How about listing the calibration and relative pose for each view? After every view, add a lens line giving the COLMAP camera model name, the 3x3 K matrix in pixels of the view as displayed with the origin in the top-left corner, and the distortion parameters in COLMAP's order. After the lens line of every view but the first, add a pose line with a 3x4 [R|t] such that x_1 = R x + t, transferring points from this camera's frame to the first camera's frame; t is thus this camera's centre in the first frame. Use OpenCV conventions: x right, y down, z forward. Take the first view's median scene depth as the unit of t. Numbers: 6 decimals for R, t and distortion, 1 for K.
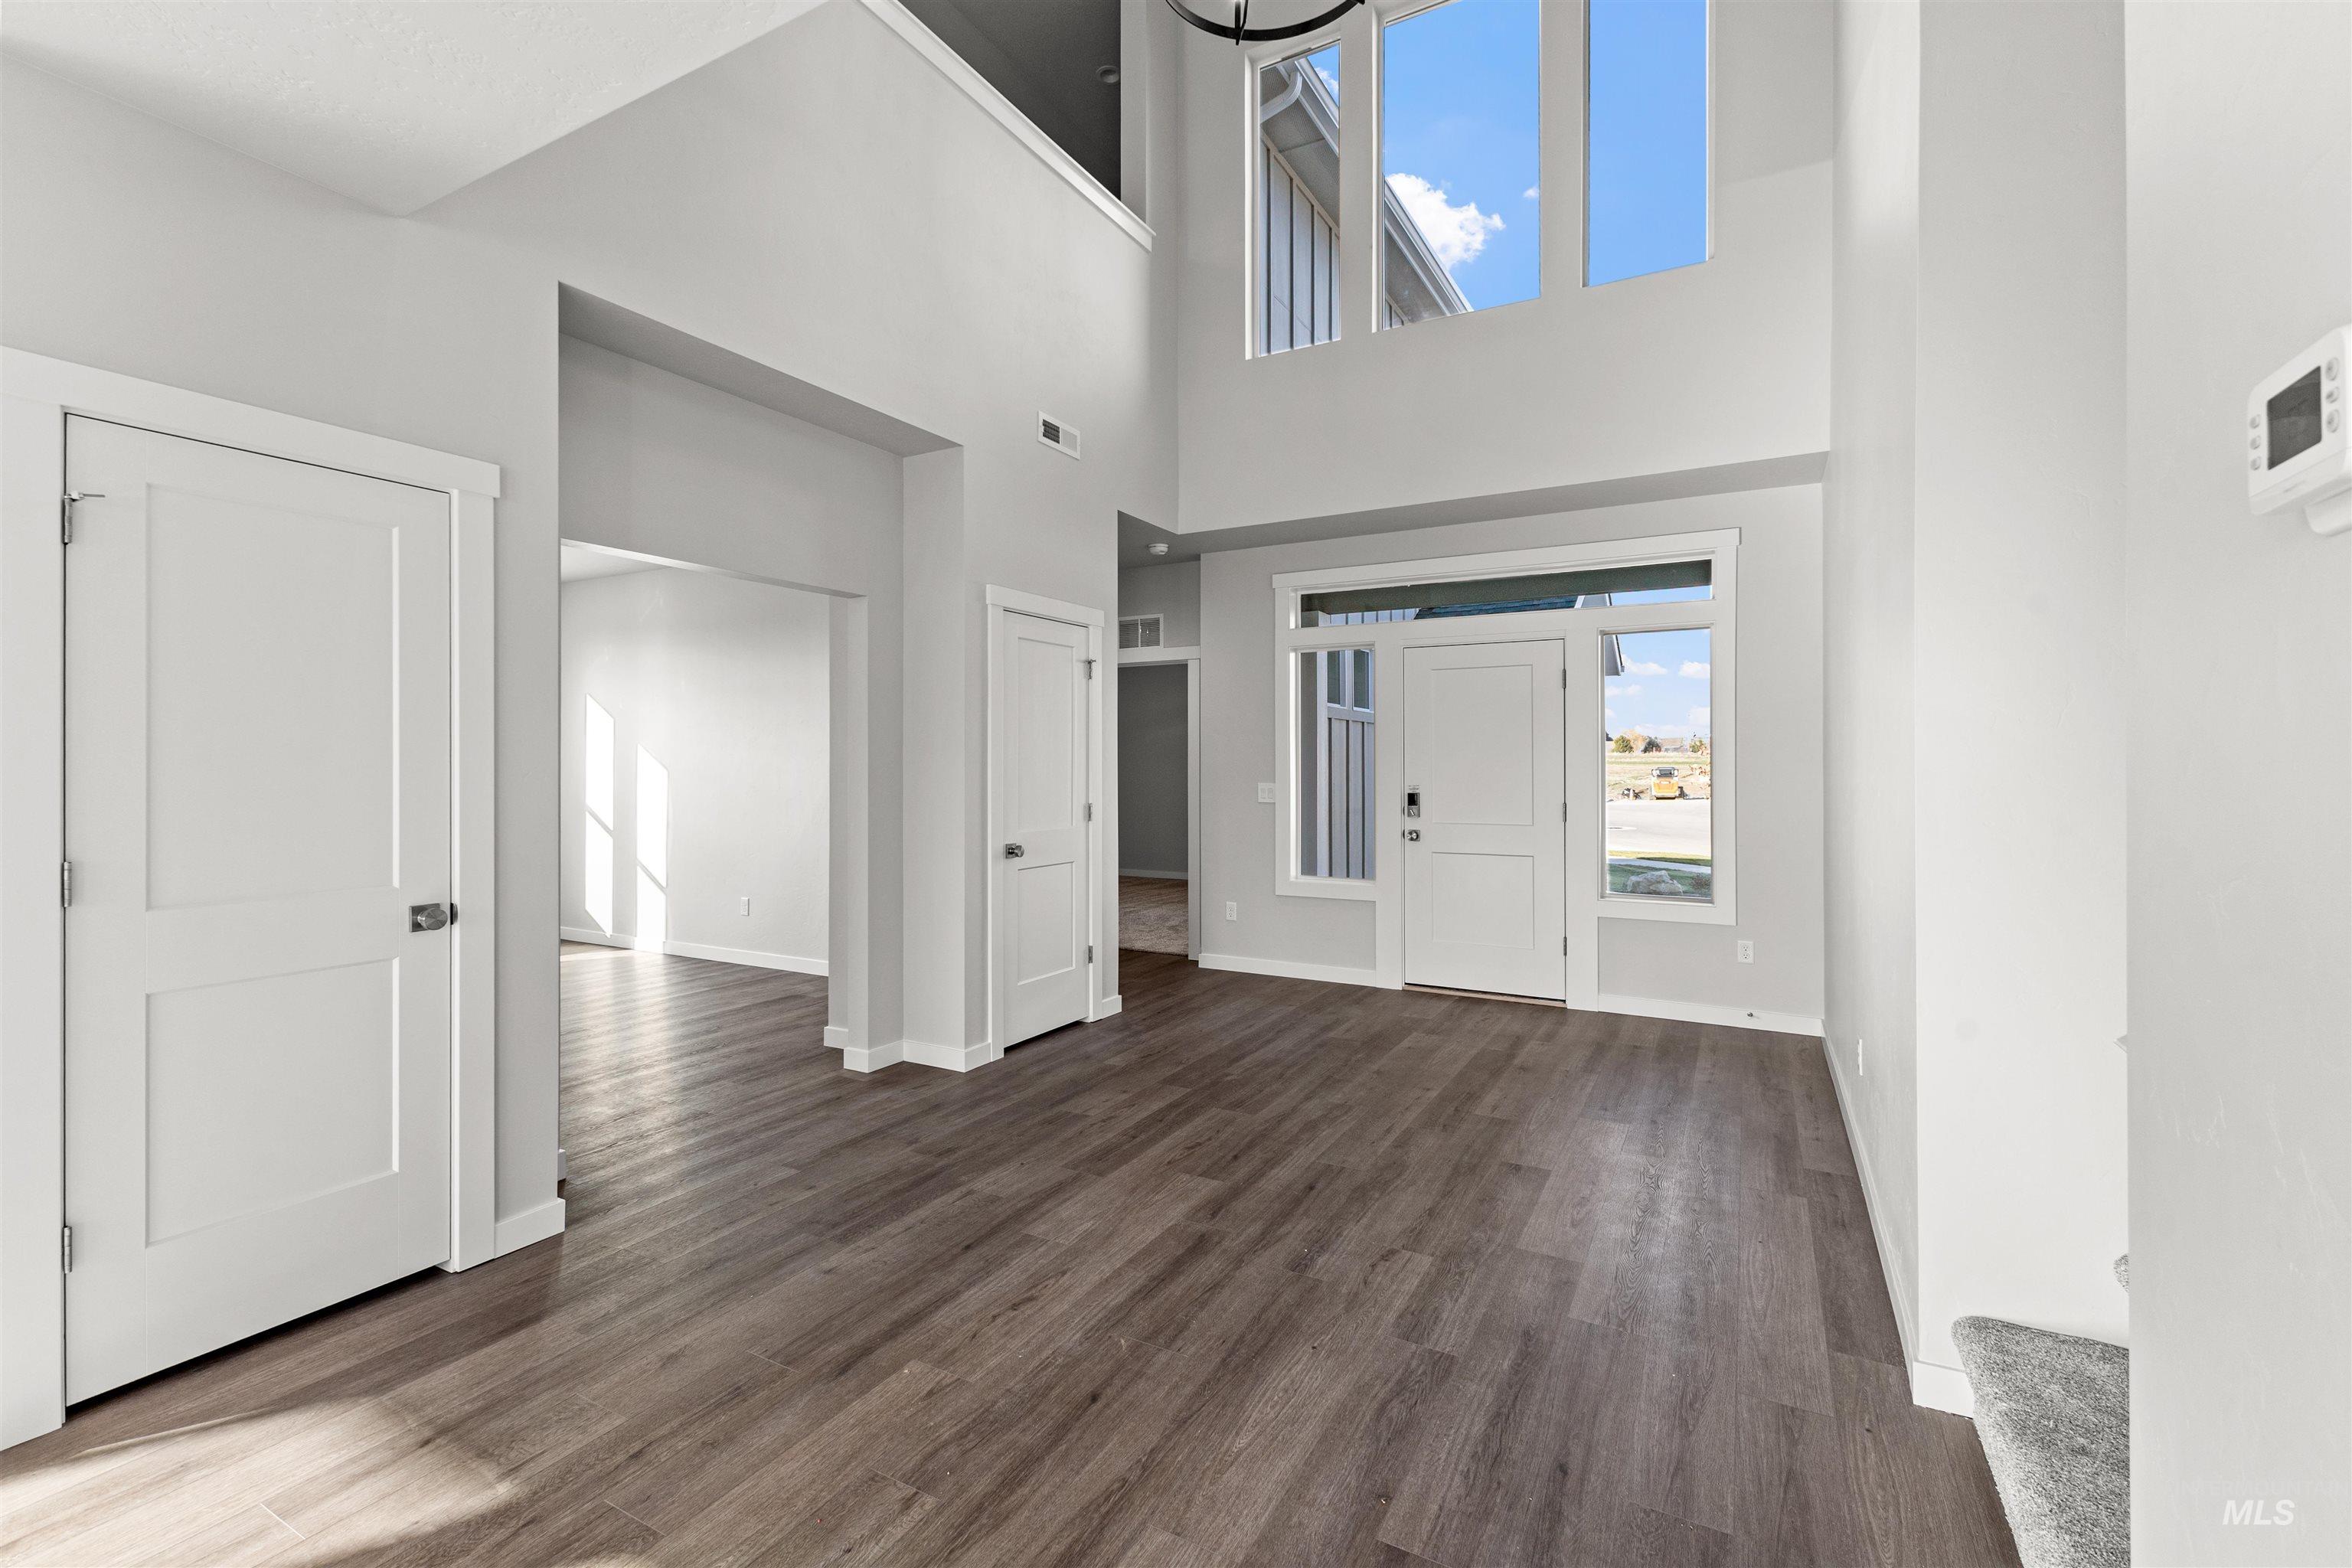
lens RADIAL K [[1009.3, 0, 1180.6], [0, 1009.3, 767.3], [0, 0, 1]] dist [0.001570, 0.000190]
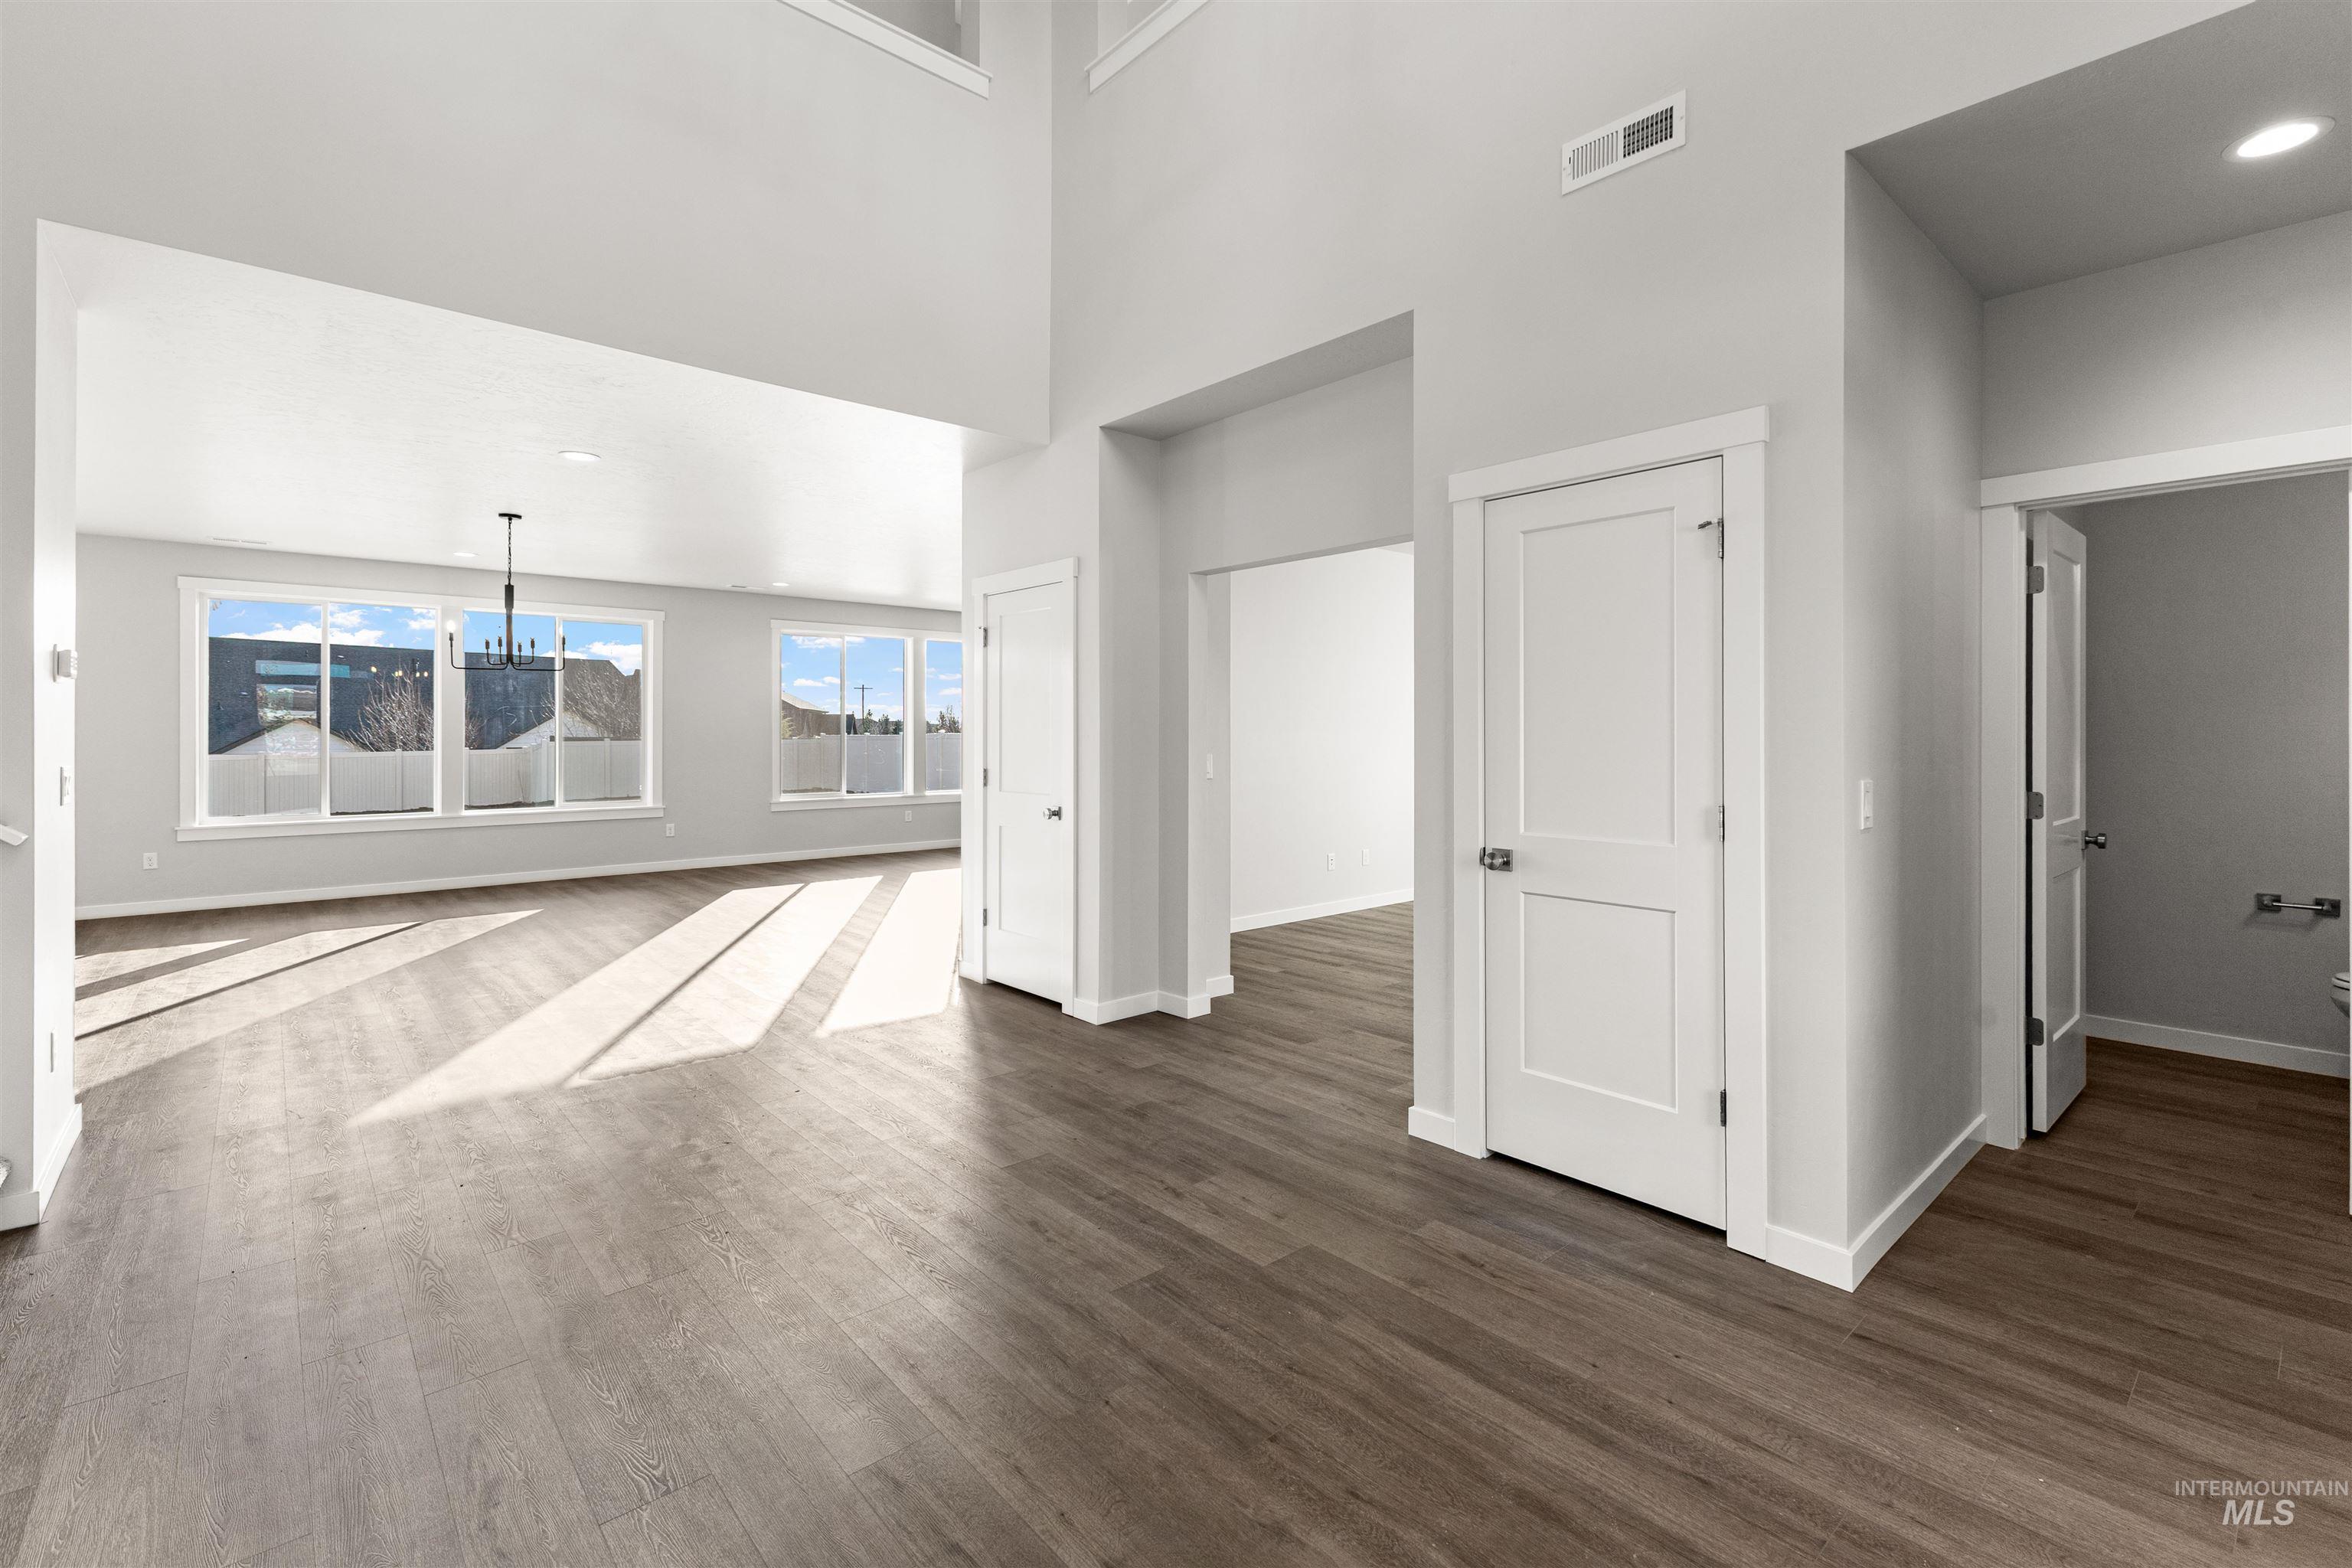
lens RADIAL K [[1027.7, 0, 1178.7], [0, 1027.7, 733.2], [0, 0, 1]] dist [0.026946, 0.000049]
pose [[-0.326370, -0.004868, -0.945229, 0.628310], [-0.006053, 0.999977, -0.003060, 0.004370], [0.945223, 0.004723, -0.326392, 1.185512]]
